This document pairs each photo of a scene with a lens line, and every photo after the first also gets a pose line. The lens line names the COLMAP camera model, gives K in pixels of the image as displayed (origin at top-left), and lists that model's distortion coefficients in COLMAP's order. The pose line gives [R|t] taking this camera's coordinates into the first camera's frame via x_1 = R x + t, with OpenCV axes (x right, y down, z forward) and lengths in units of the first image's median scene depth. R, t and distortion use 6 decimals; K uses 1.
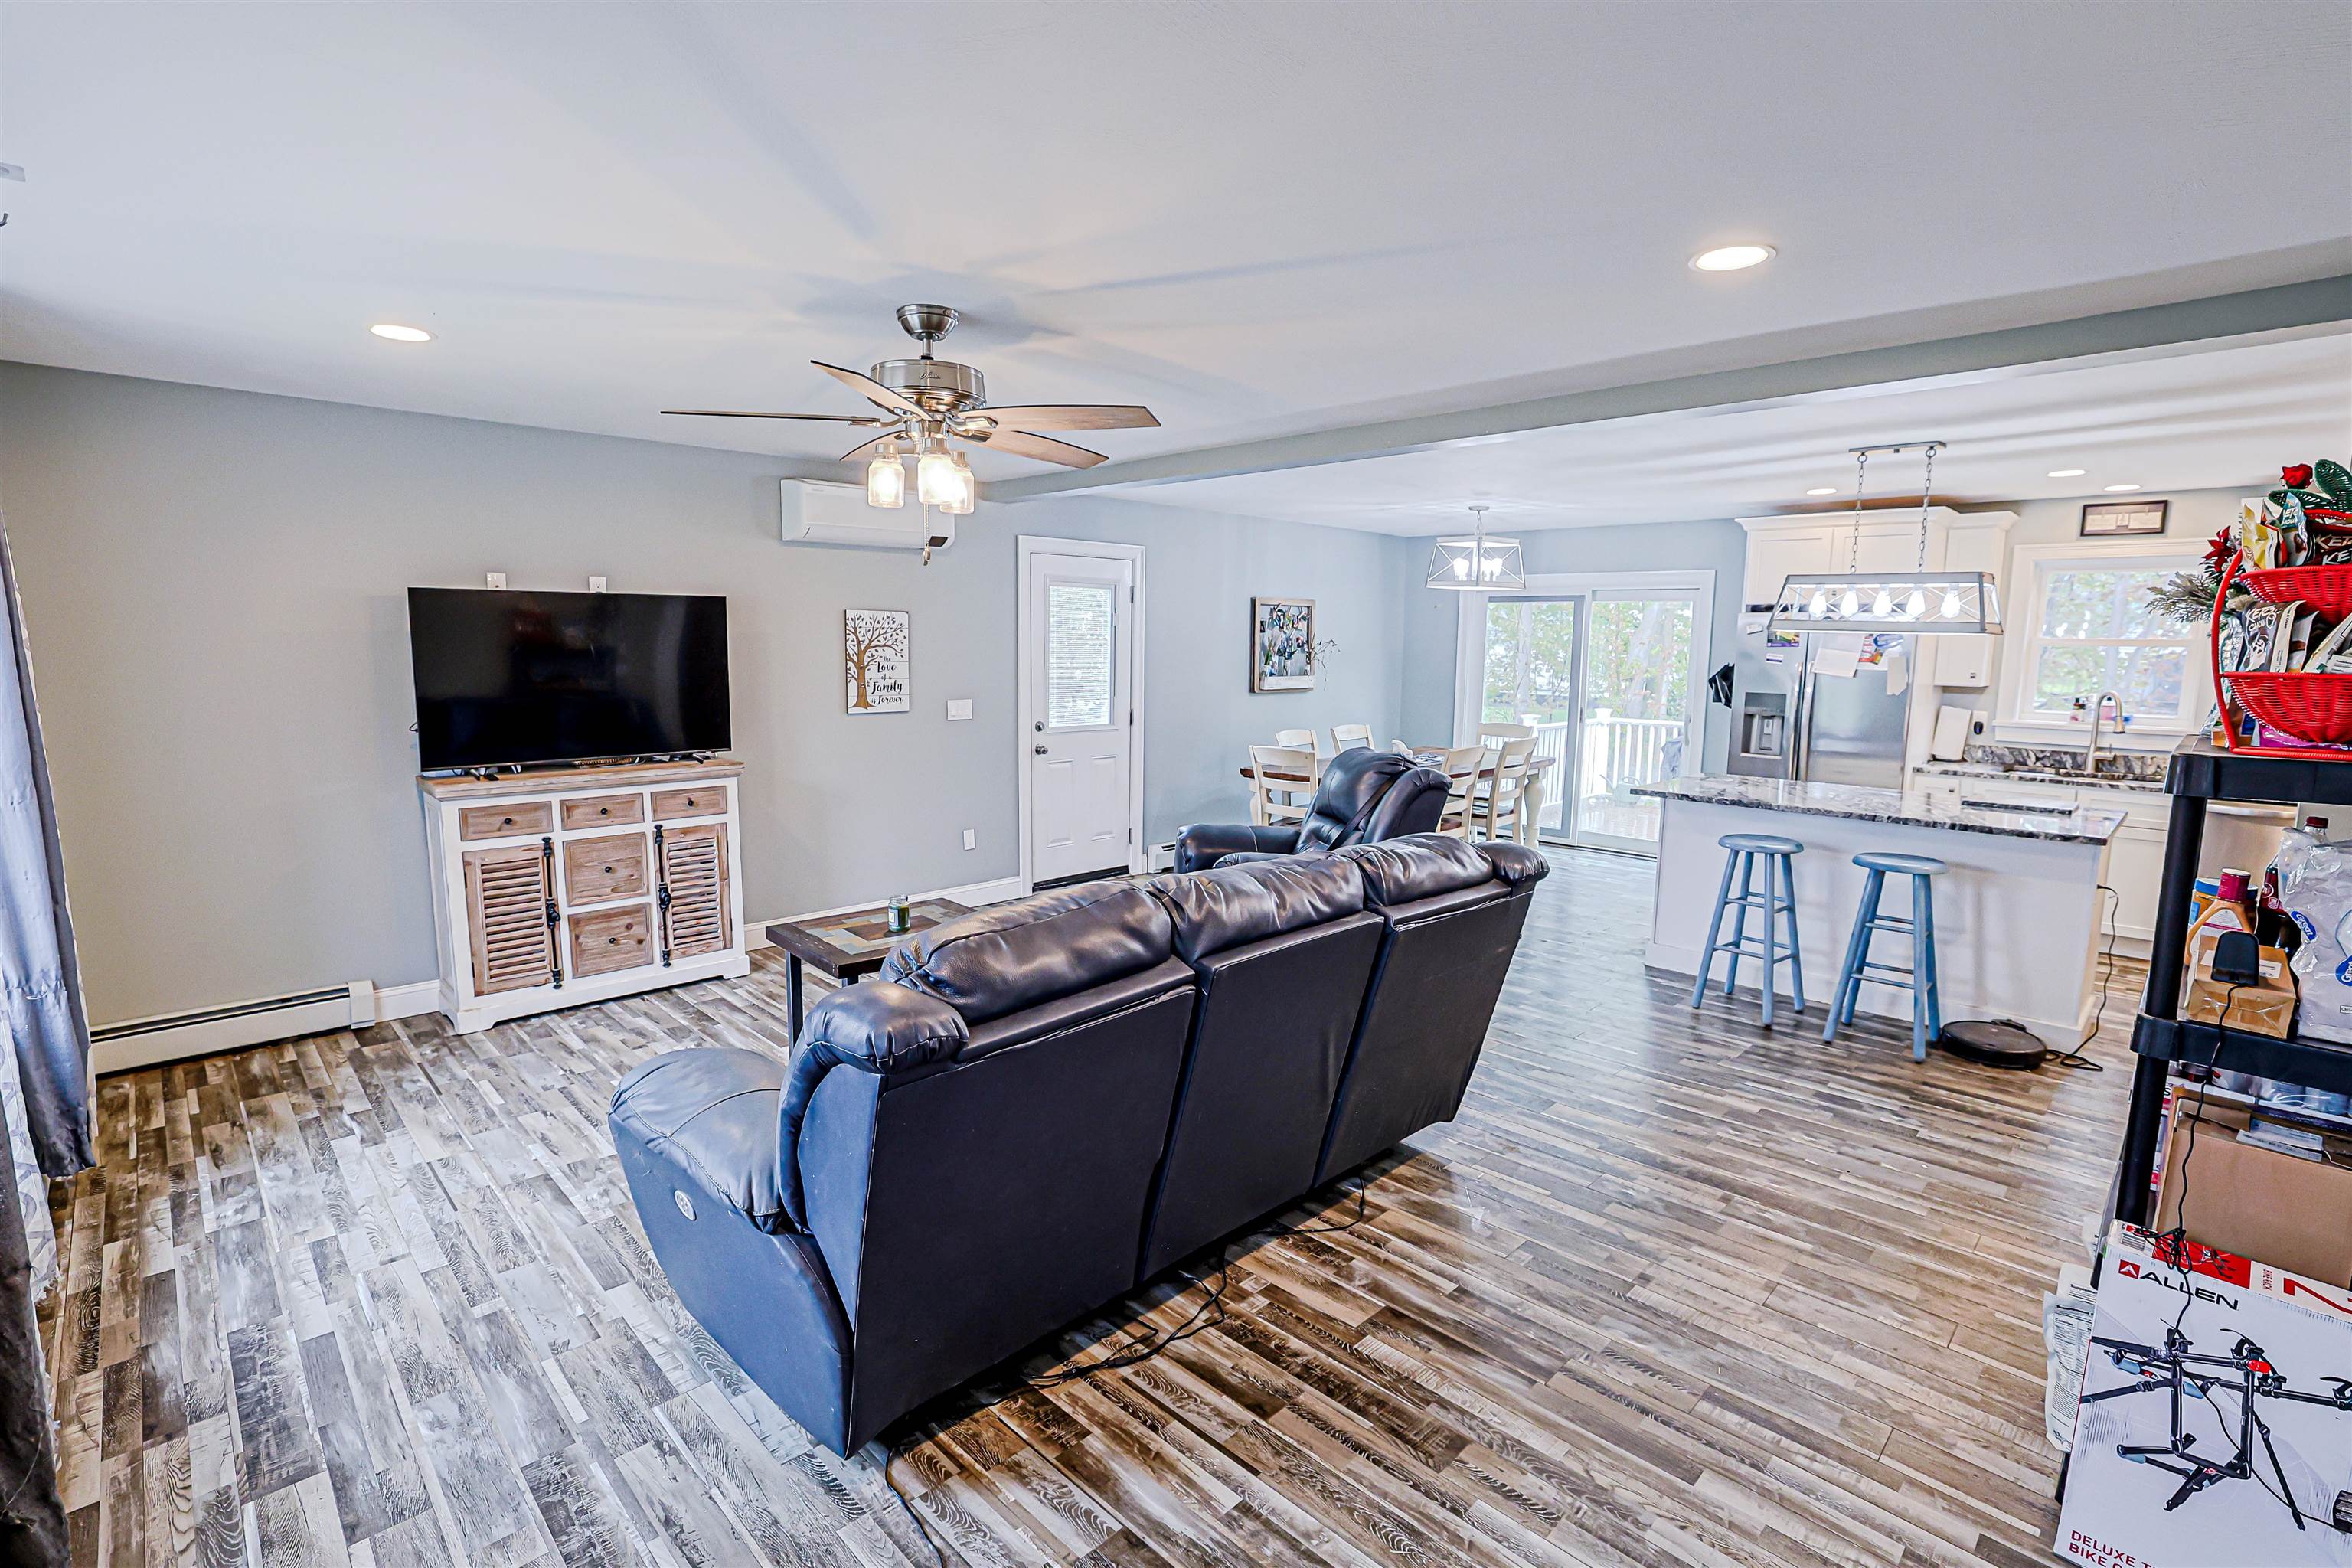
lens RADIAL K [[1102.9, 0, 1151.7], [0, 1102.9, 779.4], [0, 0, 1]] dist [-0.050525, 0.019635]
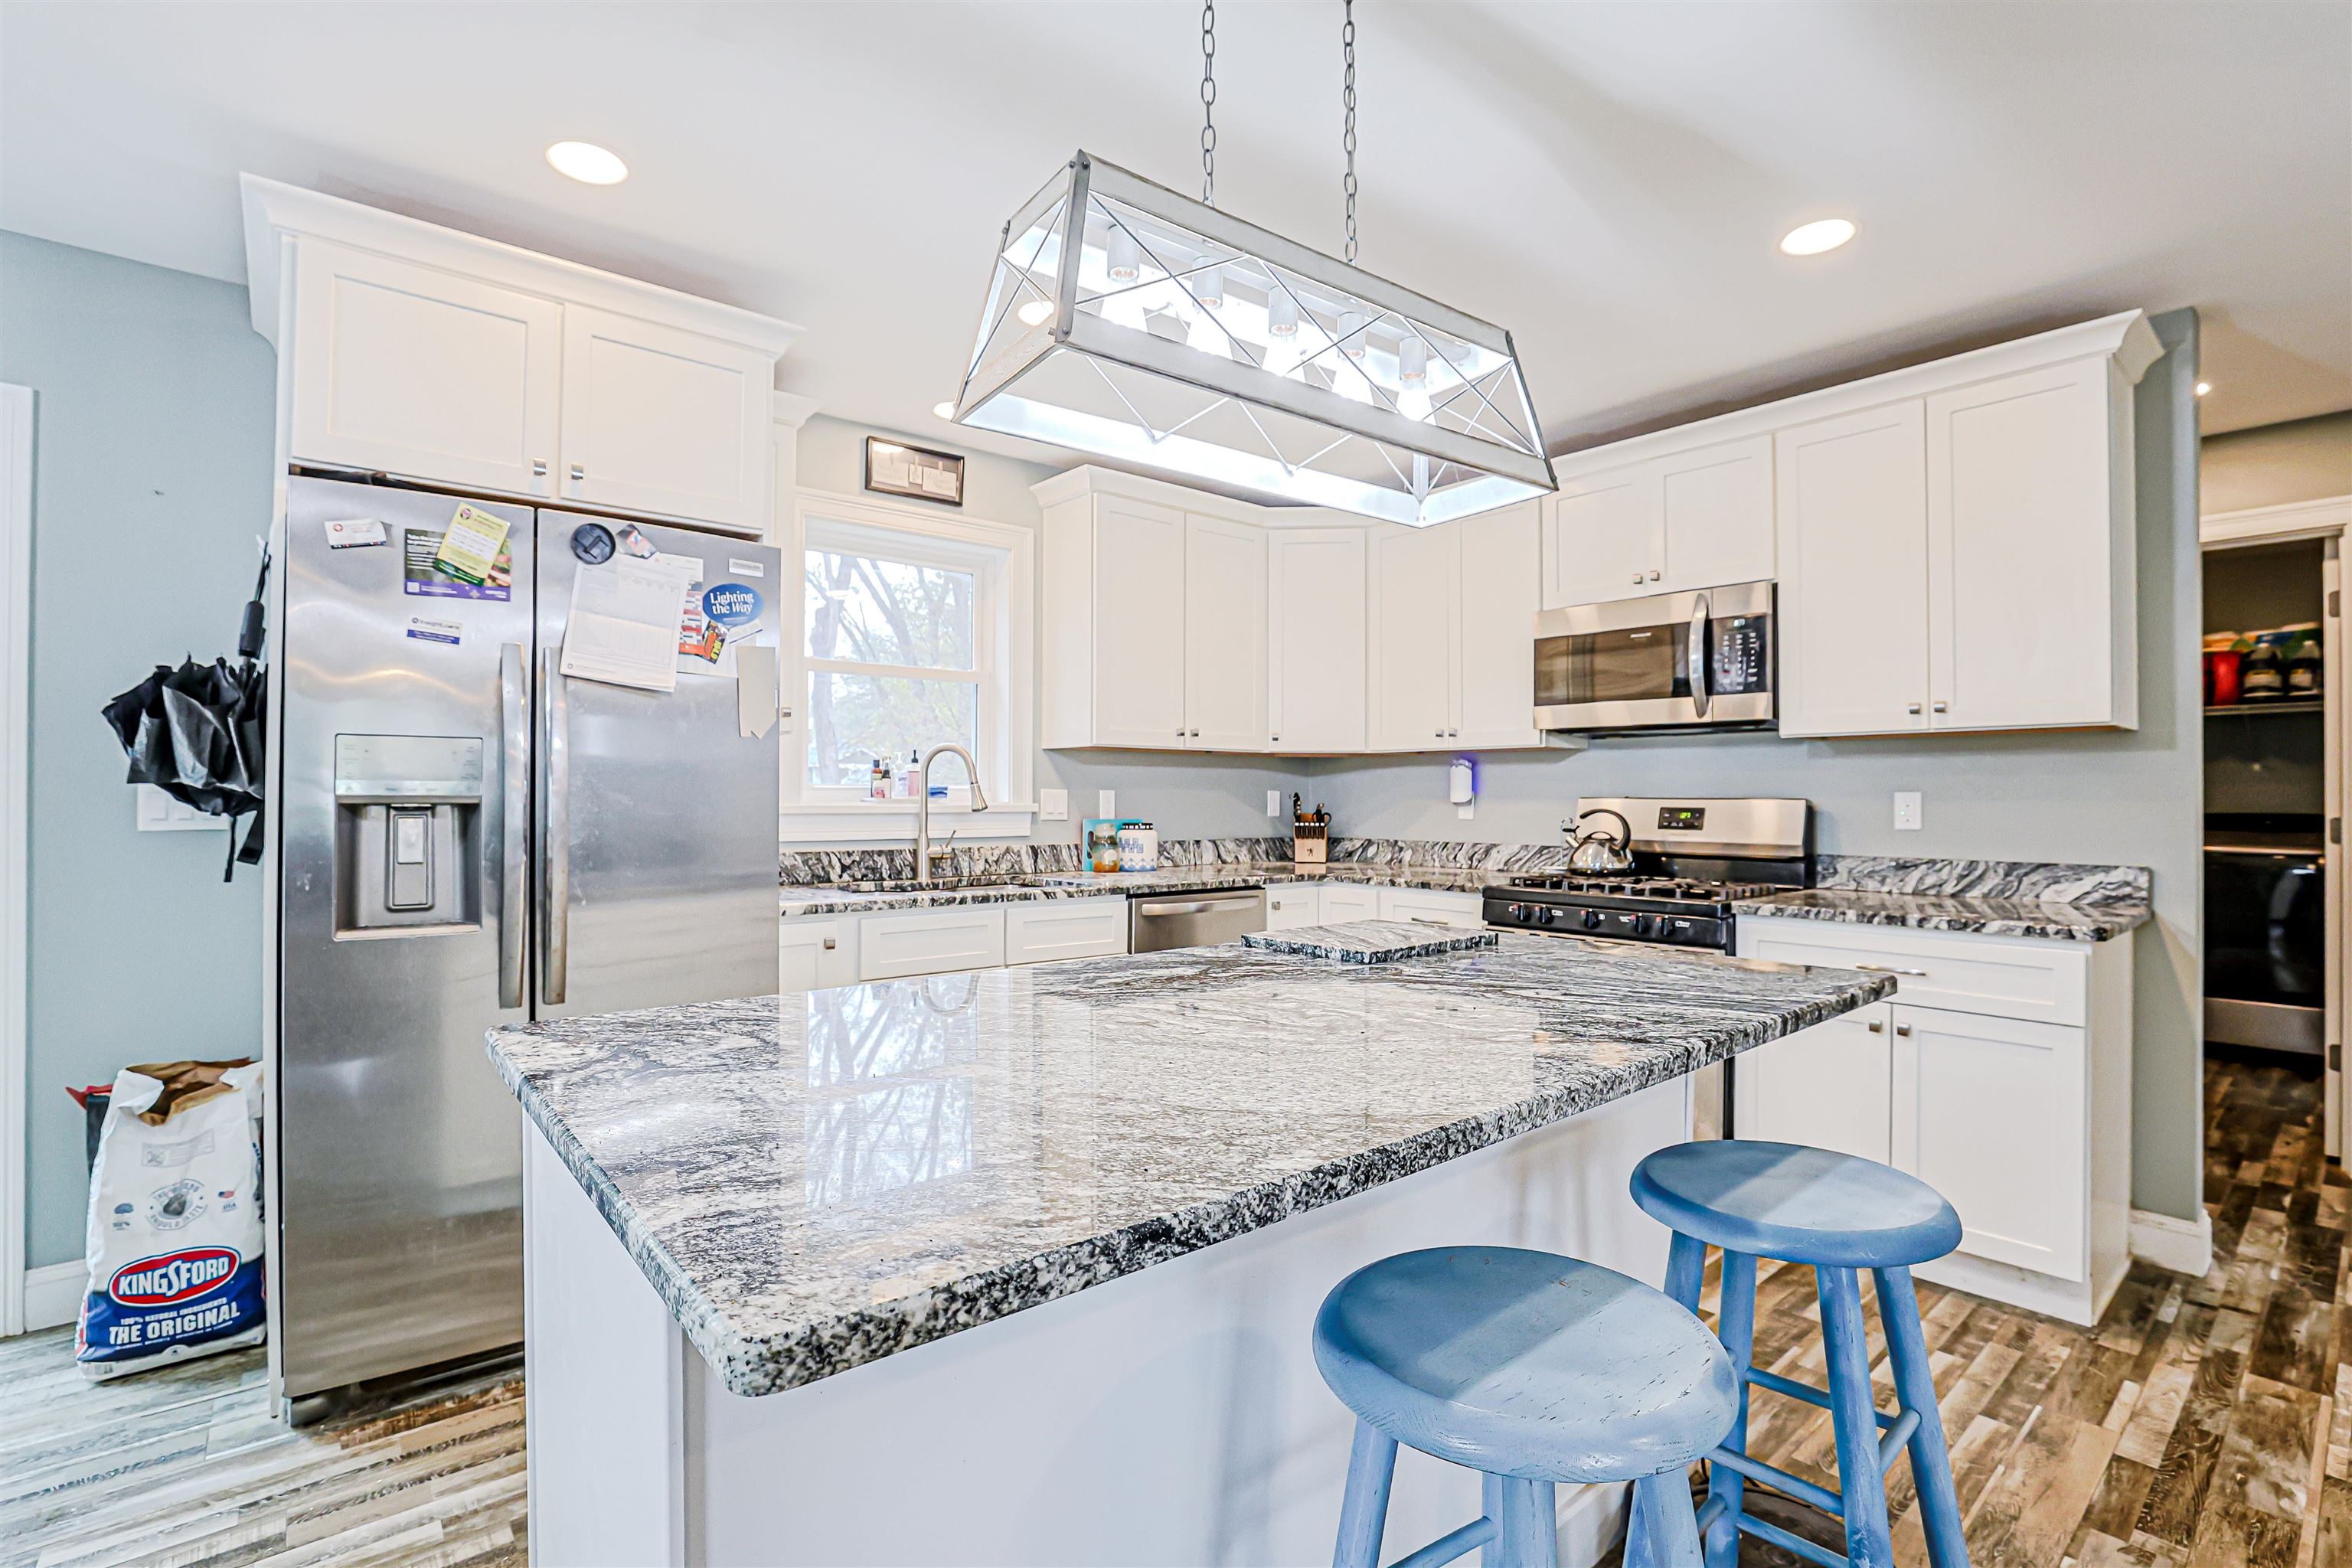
lens RADIAL K [[1082.5, 0, 1175.1], [0, 1082.5, 787.0], [0, 0, 1]] dist [-0.046804, 0.017684]
pose [[0.080614, -0.000197, 0.996745, 0.354919], [0.129675, 0.991503, -0.010292, -0.042867], [-0.988274, 0.130083, 0.079954, 1.010409]]
